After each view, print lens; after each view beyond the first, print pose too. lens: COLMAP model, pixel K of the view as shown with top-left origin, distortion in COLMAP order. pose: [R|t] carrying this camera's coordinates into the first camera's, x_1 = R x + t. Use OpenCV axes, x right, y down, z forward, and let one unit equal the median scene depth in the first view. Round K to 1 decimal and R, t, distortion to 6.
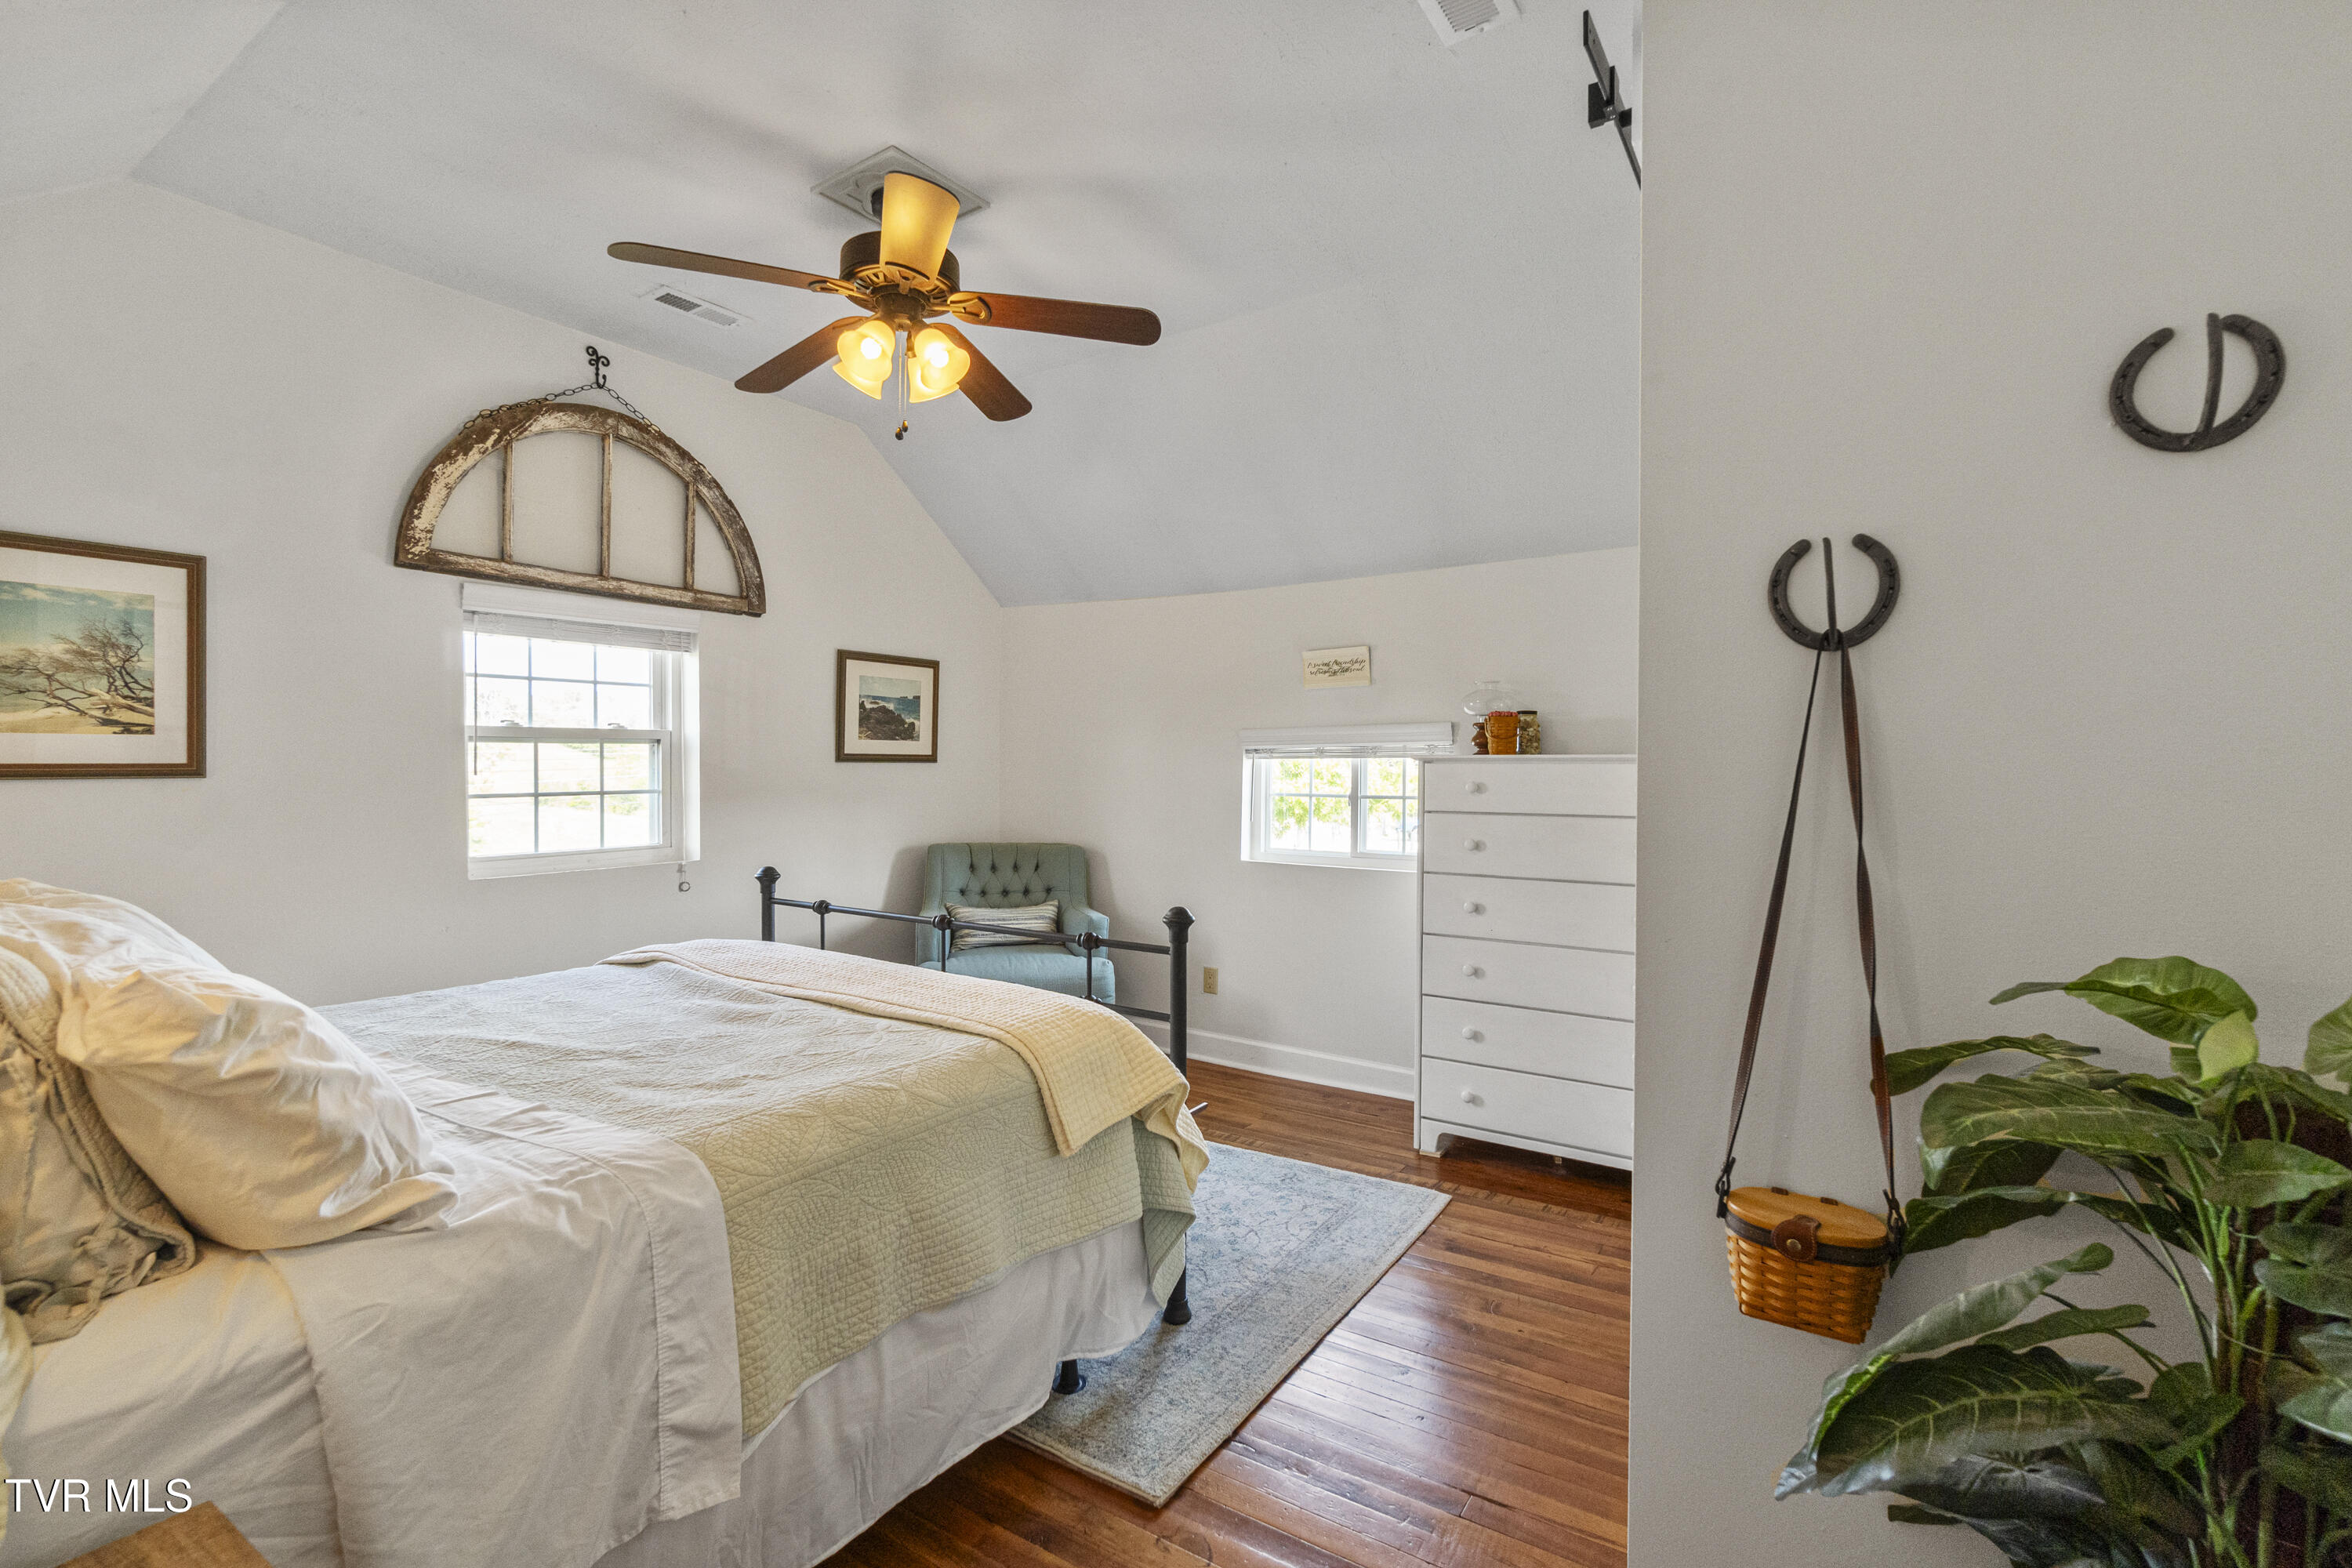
lens RADIAL K [[1022.6, 0, 1174.1], [0, 1022.6, 781.8], [0, 0, 1]] dist [-0.002855, 0.001119]
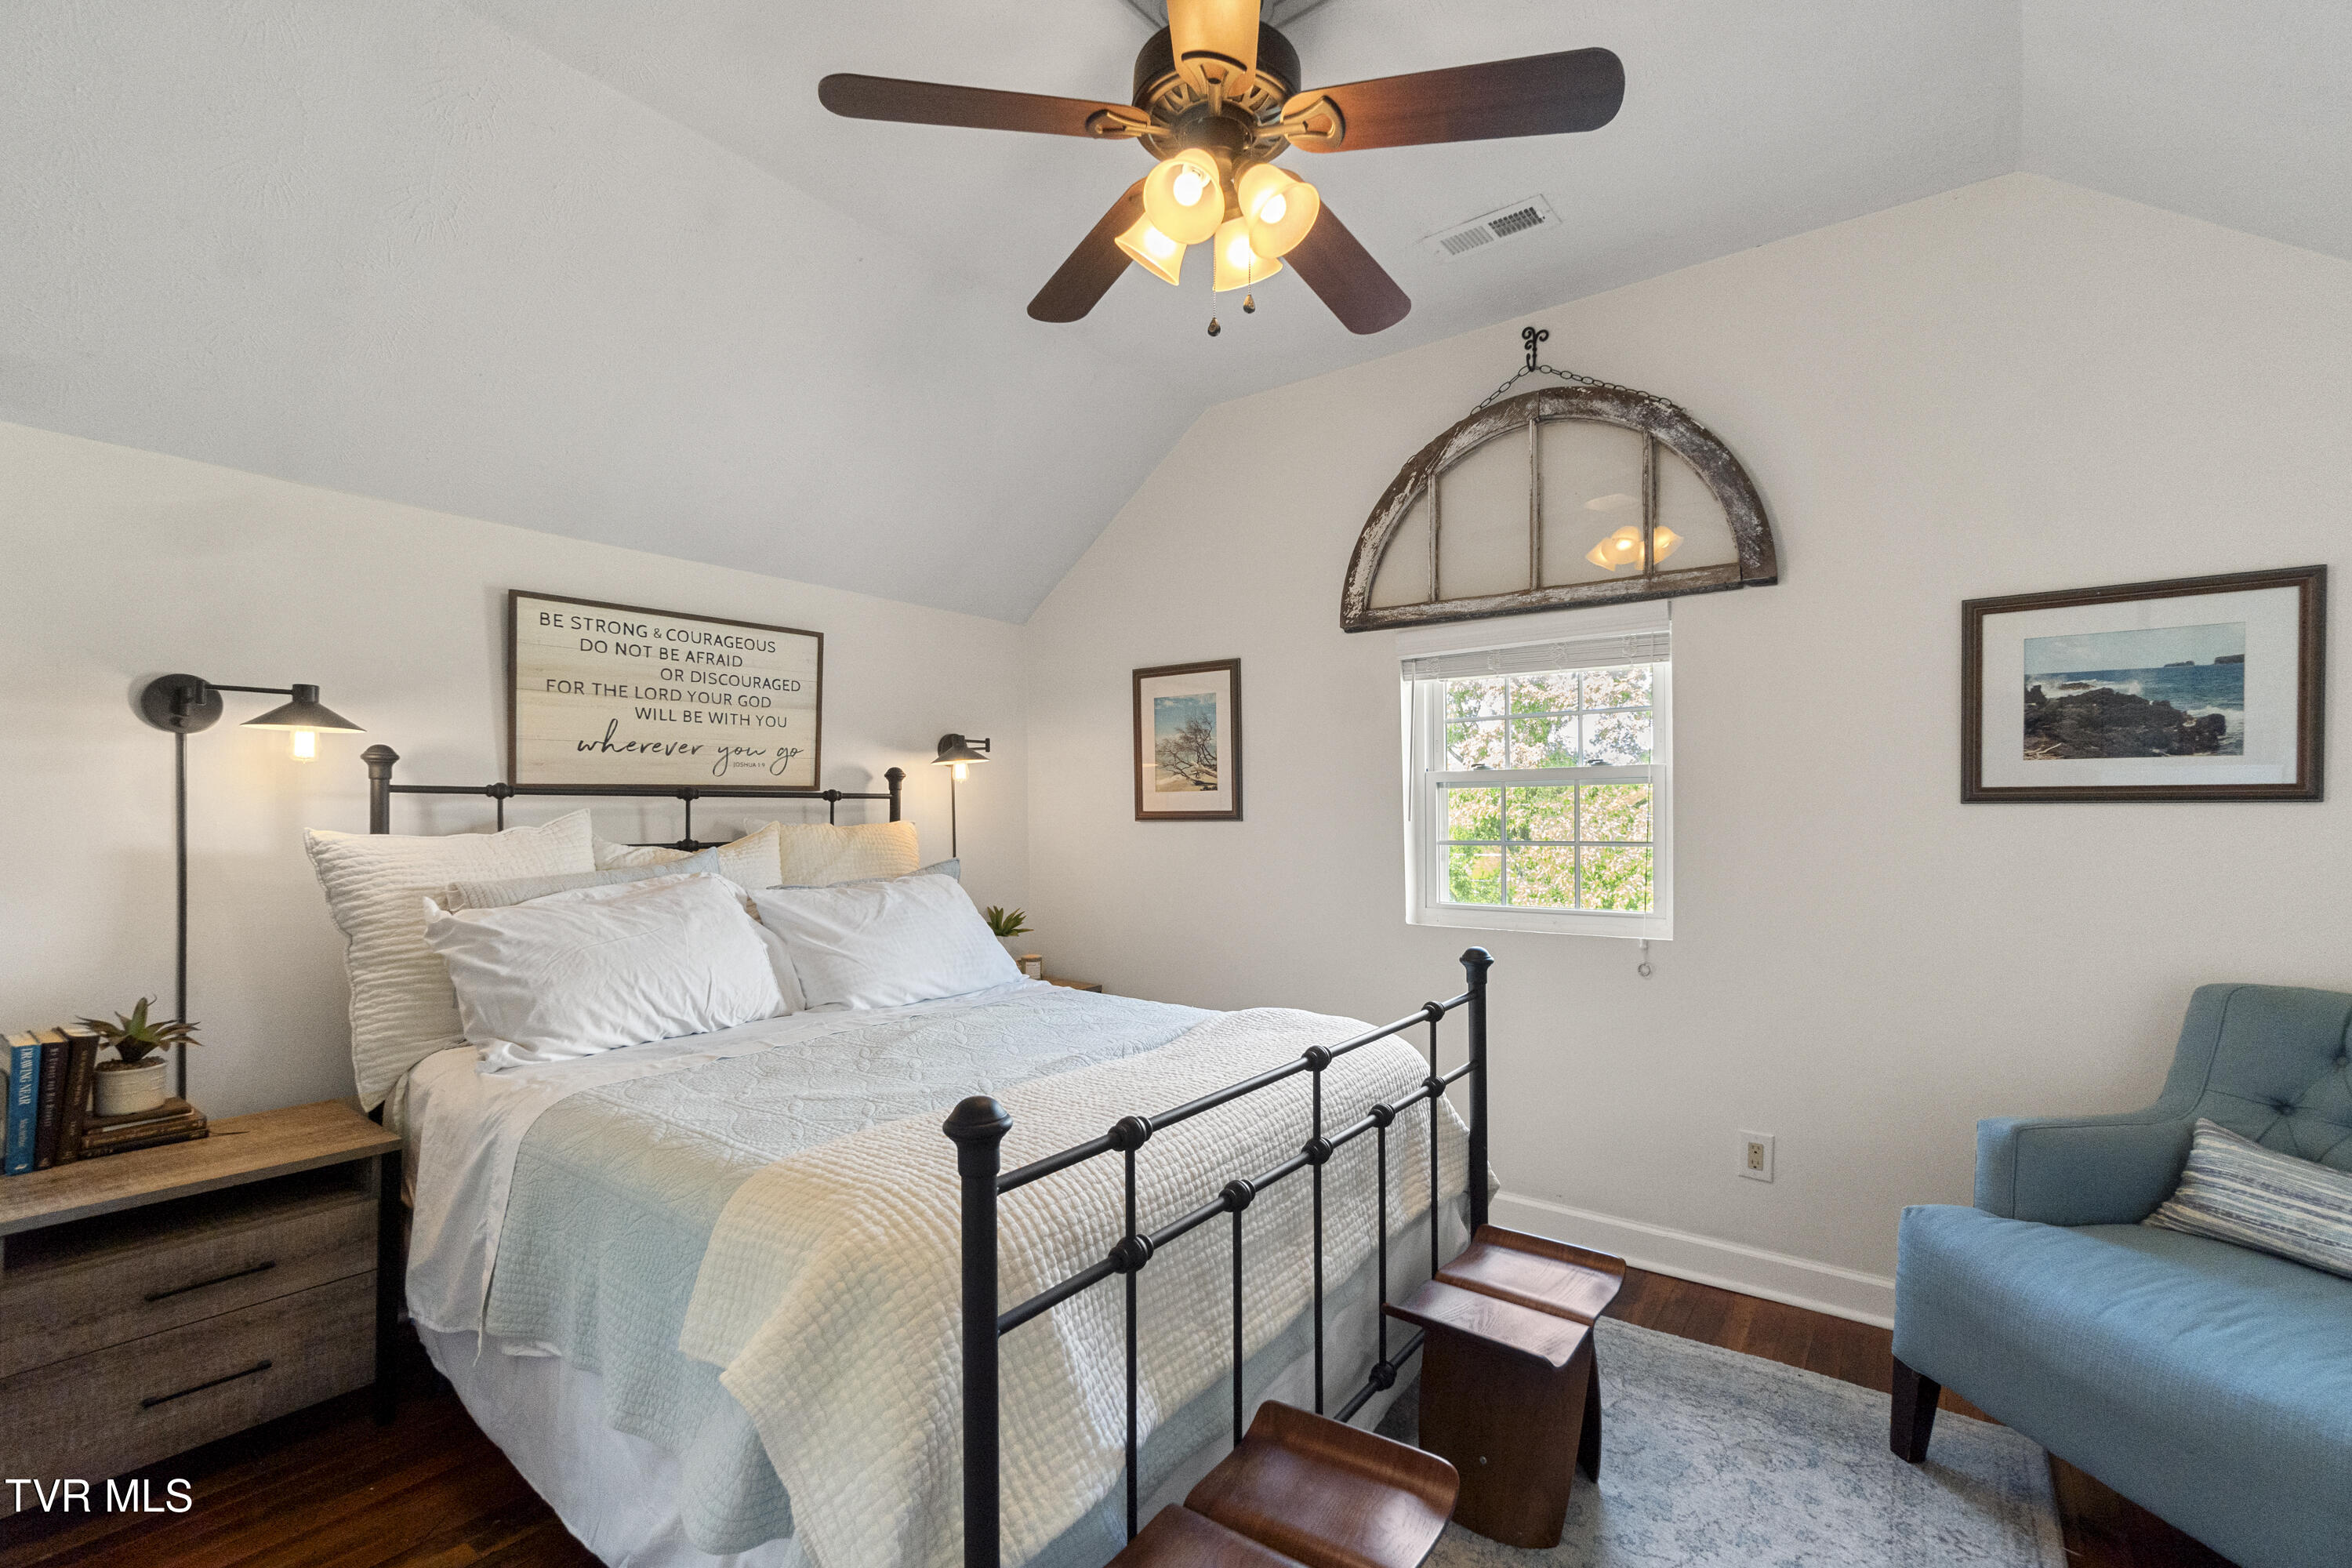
lens RADIAL K [[1022.6, 0, 1187.5], [0, 1022.6, 804.1], [0, 0, 1]] dist [-0.002855, 0.001119]
pose [[-0.050603, 0.003344, -0.998713, 0.308584], [-0.004473, 0.999984, 0.003575, -0.023632], [0.998709, 0.004648, -0.050588, 0.754891]]
